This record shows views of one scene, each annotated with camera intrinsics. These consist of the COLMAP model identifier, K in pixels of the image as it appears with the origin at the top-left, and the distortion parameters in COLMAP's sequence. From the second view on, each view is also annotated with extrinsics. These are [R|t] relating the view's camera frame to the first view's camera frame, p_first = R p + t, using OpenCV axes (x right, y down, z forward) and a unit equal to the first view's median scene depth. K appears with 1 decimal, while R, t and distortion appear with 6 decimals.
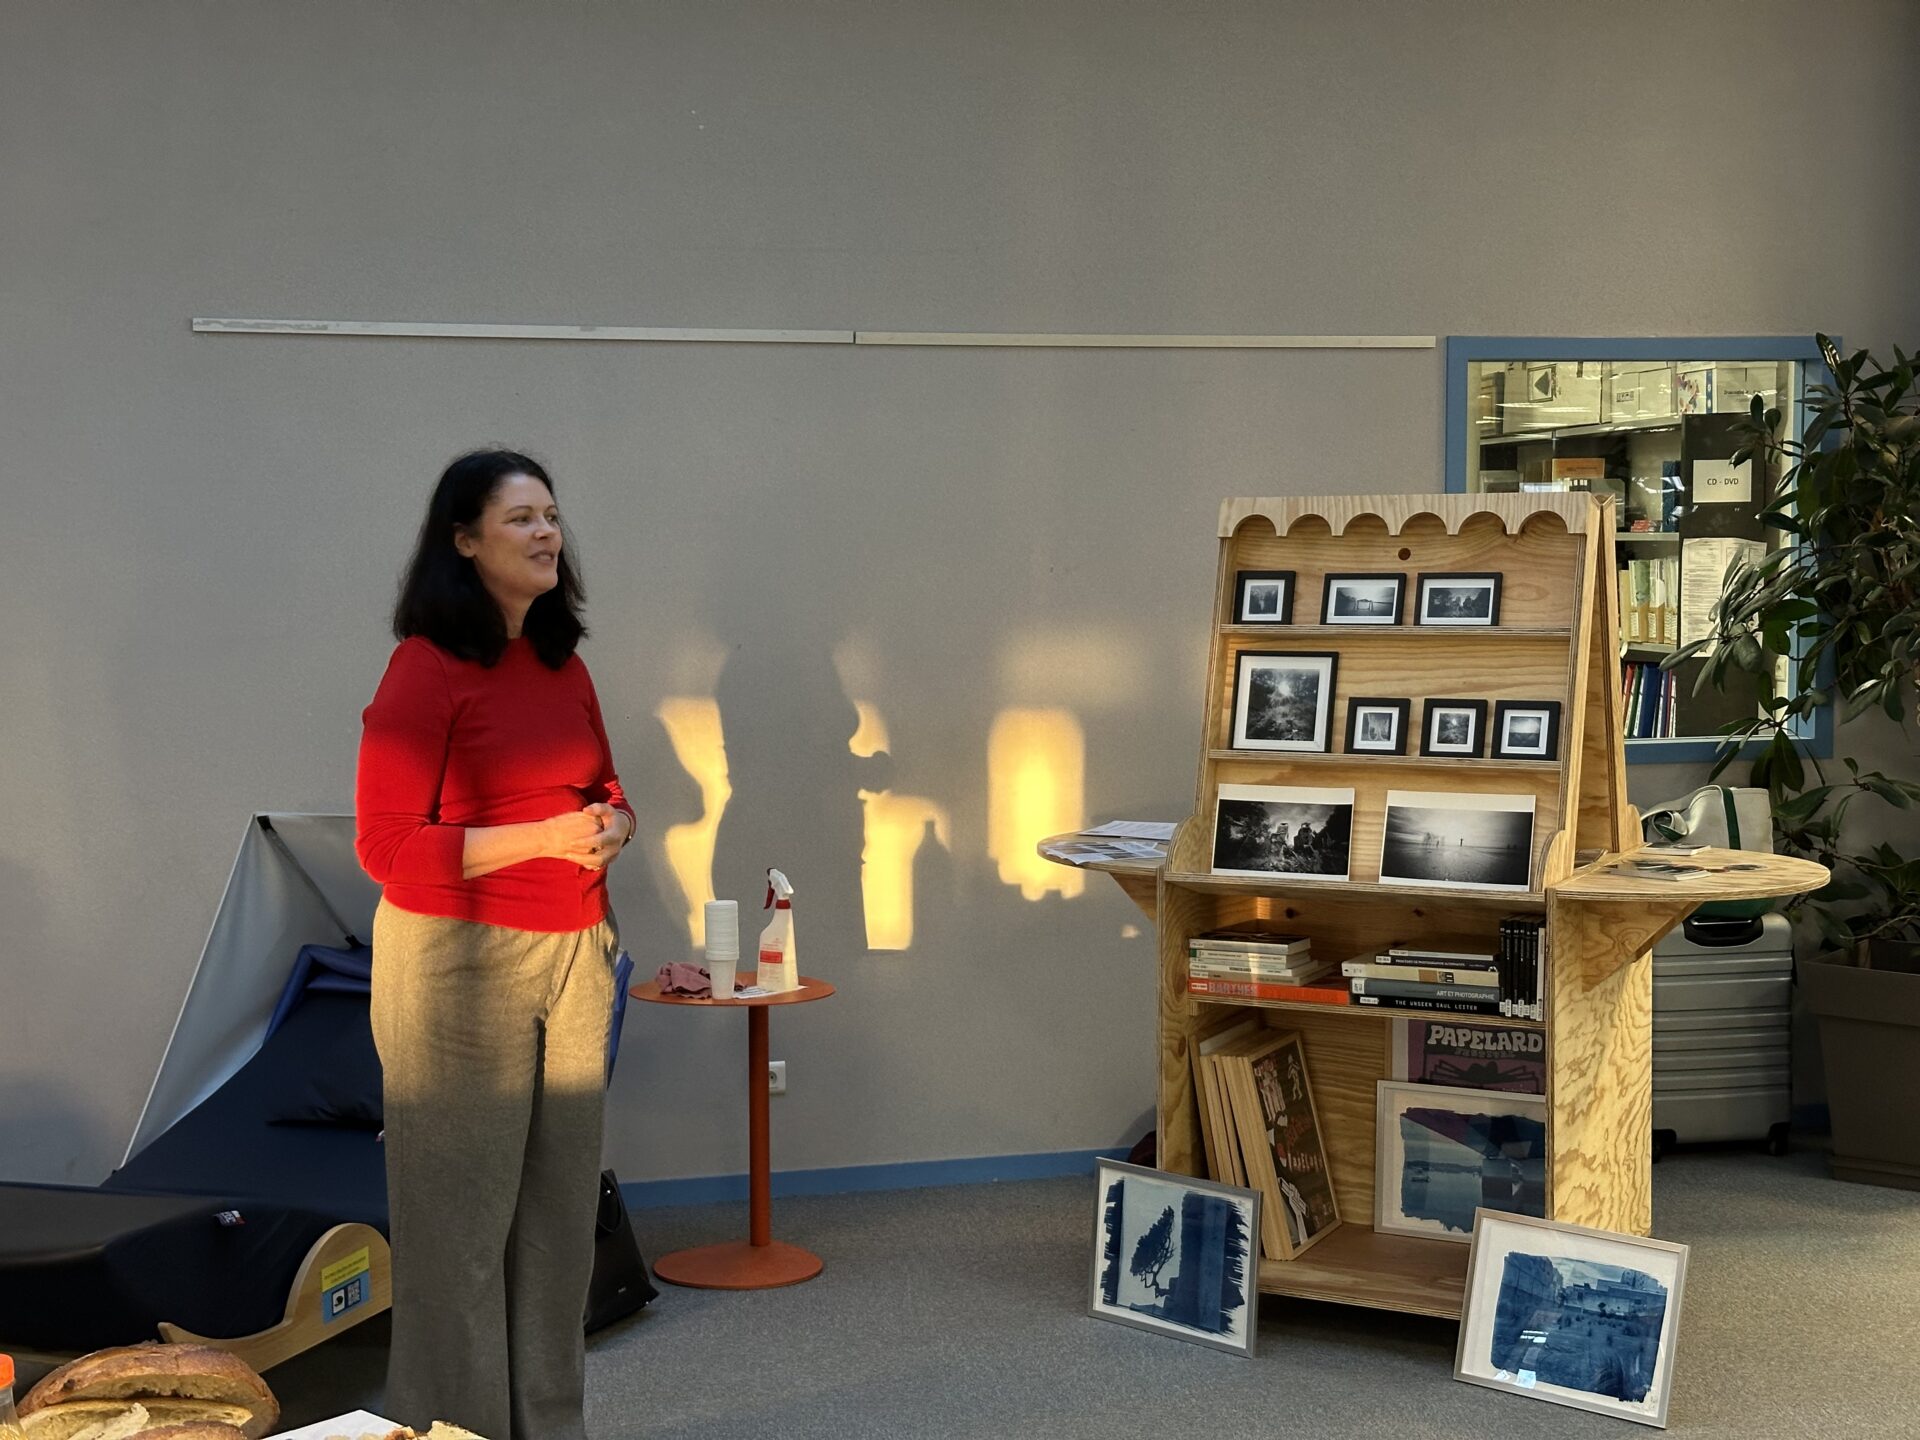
lens RADIAL K [[2672.9, 0, 953.8], [0, 2672.9, 727.8], [0, 0, 1]] dist [0.132562, -0.125848]
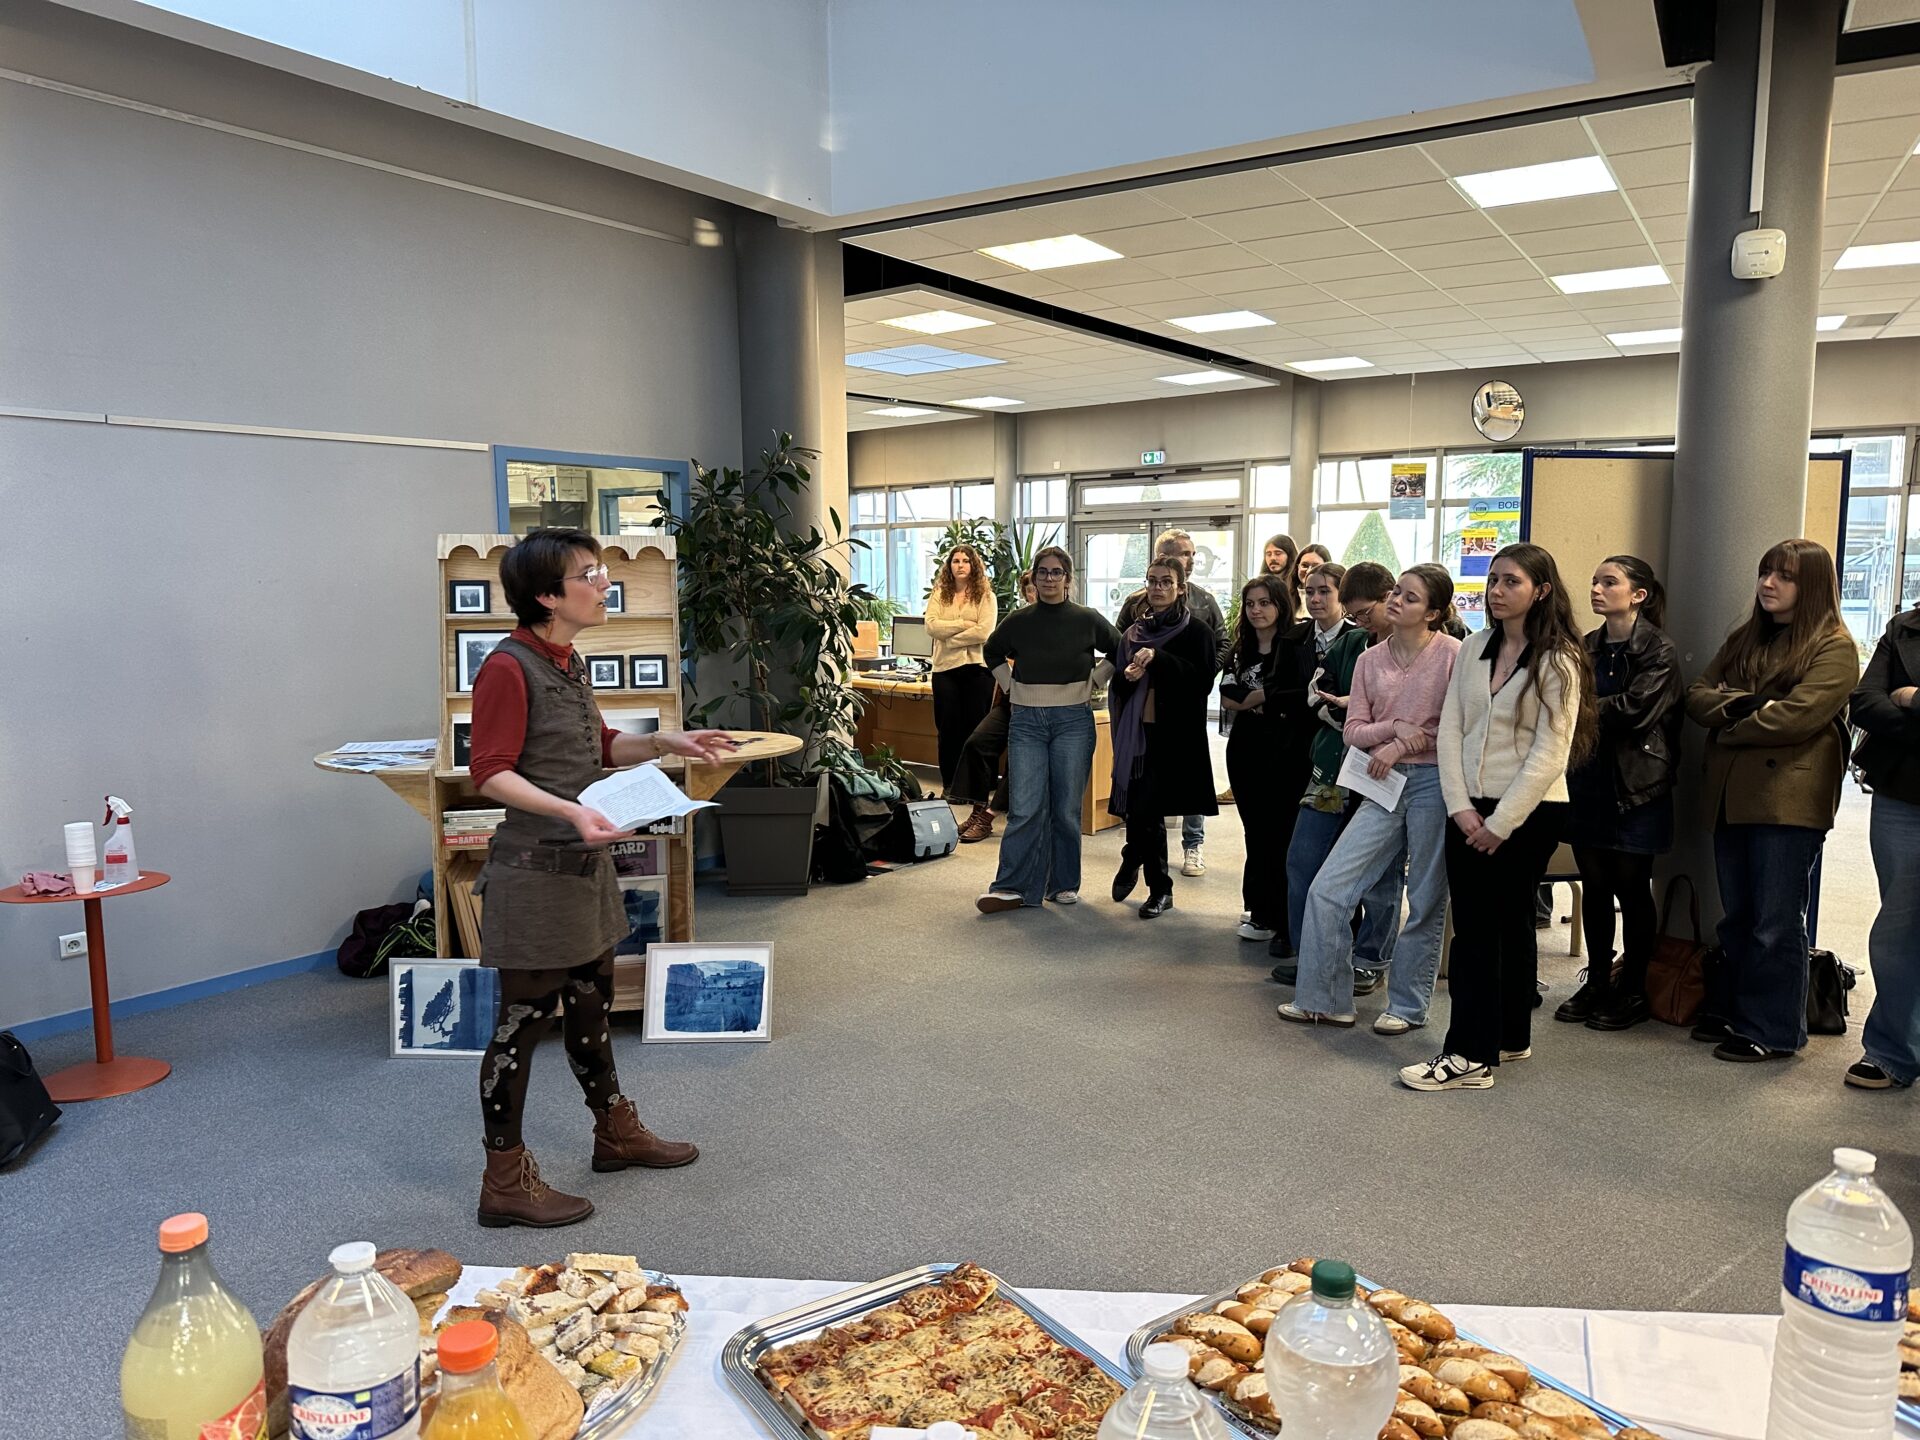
lens RADIAL K [[1326.2, 0, 960.6], [0, 1326.2, 730.6], [0, 0, 1]] dist [0.158538, -0.292630]
pose [[0.766333, -0.073847, 0.638186, -0.187329], [0.045899, 0.997126, 0.060267, -0.003810], [-0.640802, -0.016892, 0.767520, 0.189903]]
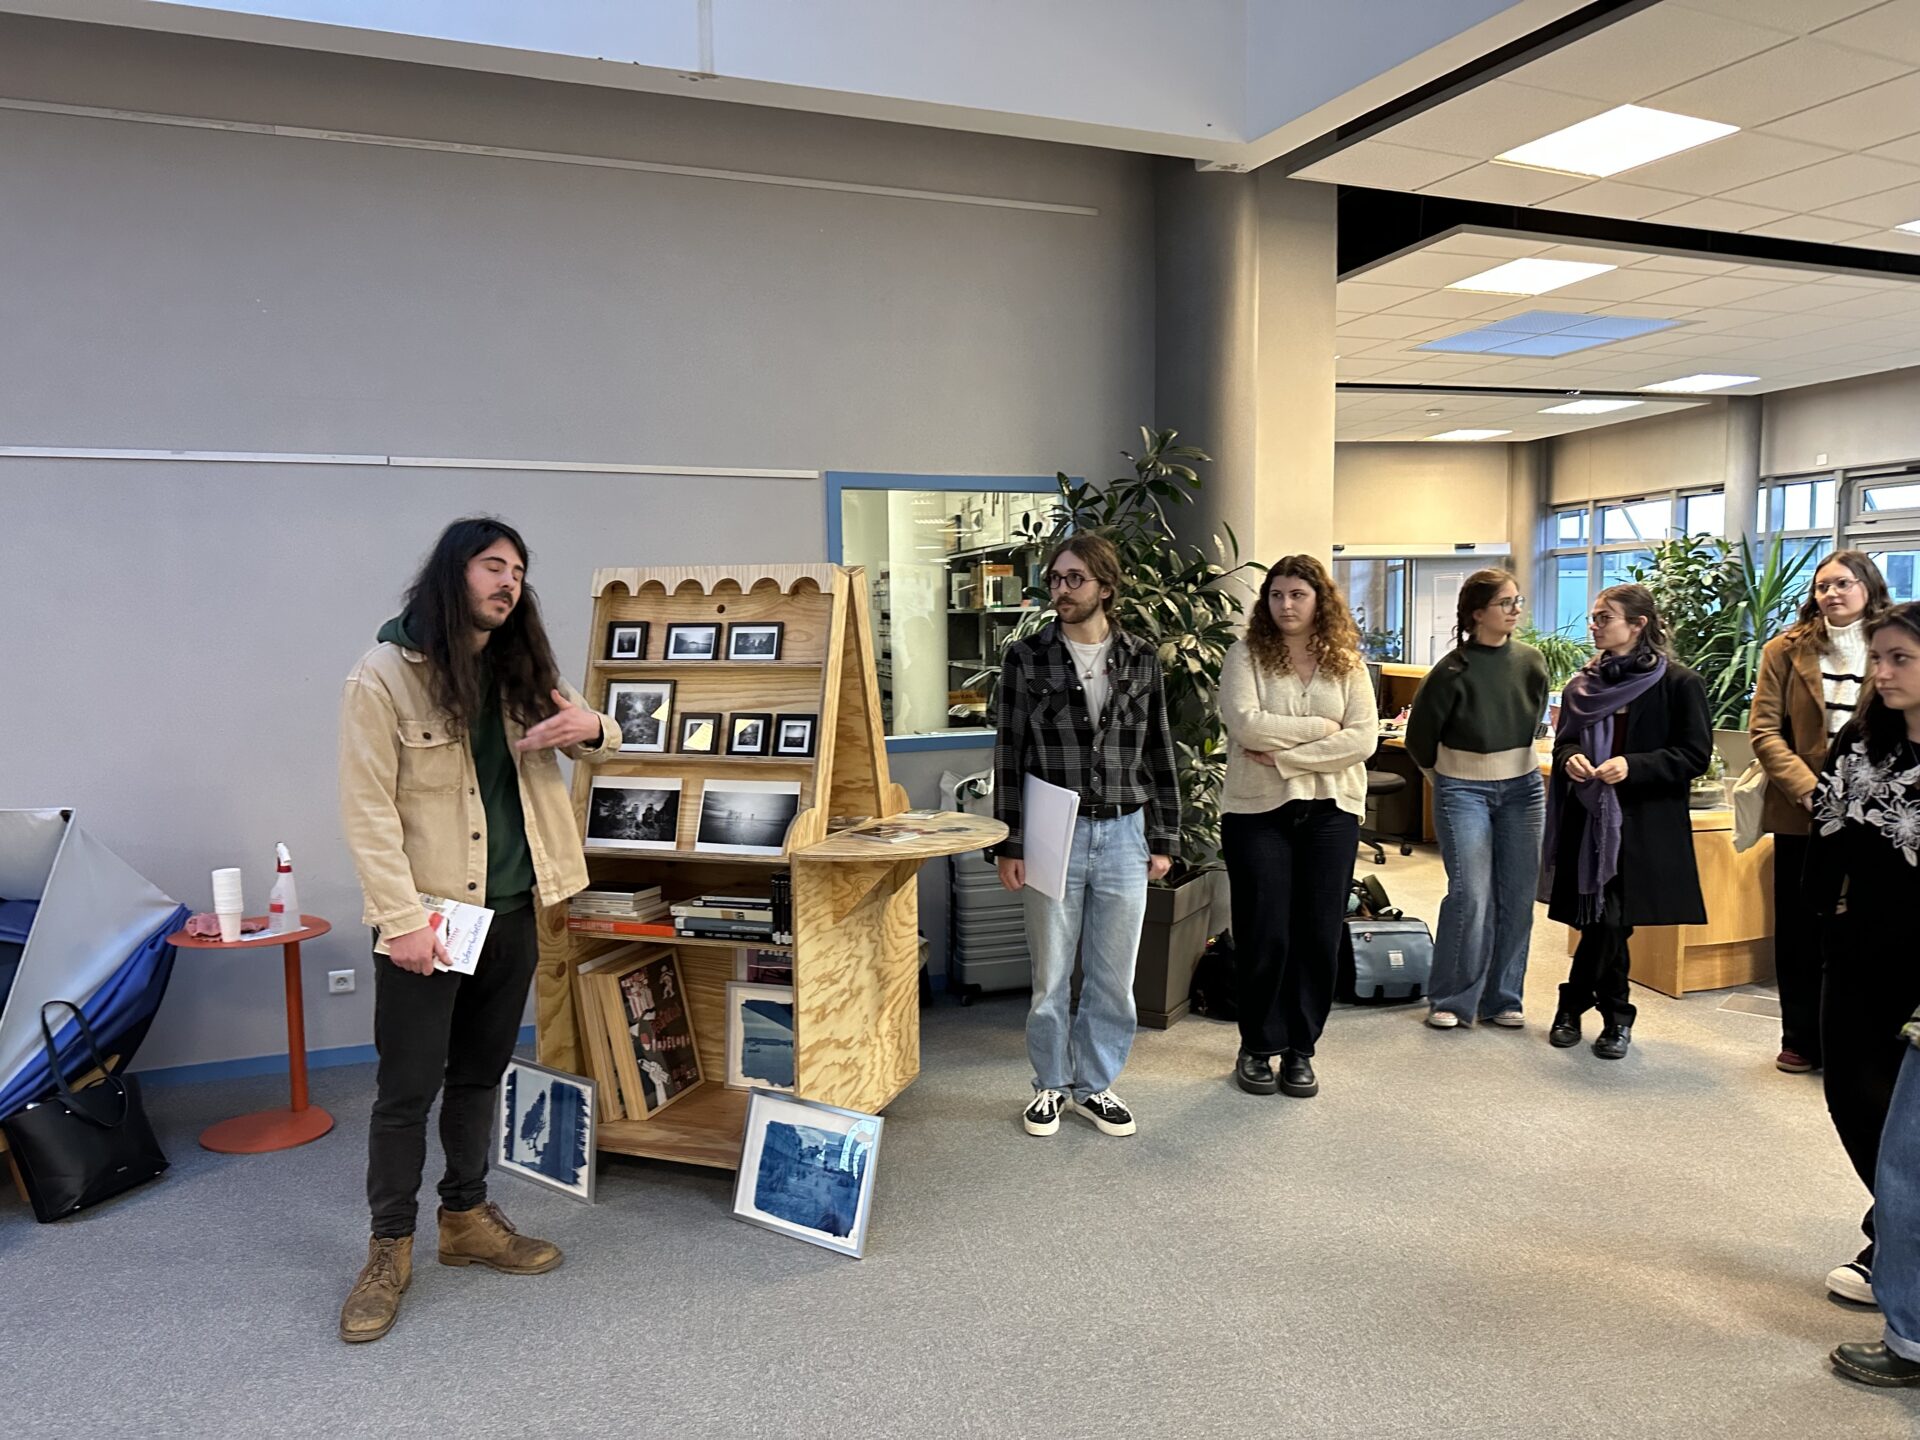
lens RADIAL K [[1326.2, 0, 960.6], [0, 1326.2, 730.6], [0, 0, 1]] dist [0.158538, -0.292630]
pose [[0.993461, -0.015016, 0.113182, 0.213586], [0.013826, 0.999841, 0.011297, -0.007794], [-0.113334, -0.009658, 0.993510, 0.299541]]
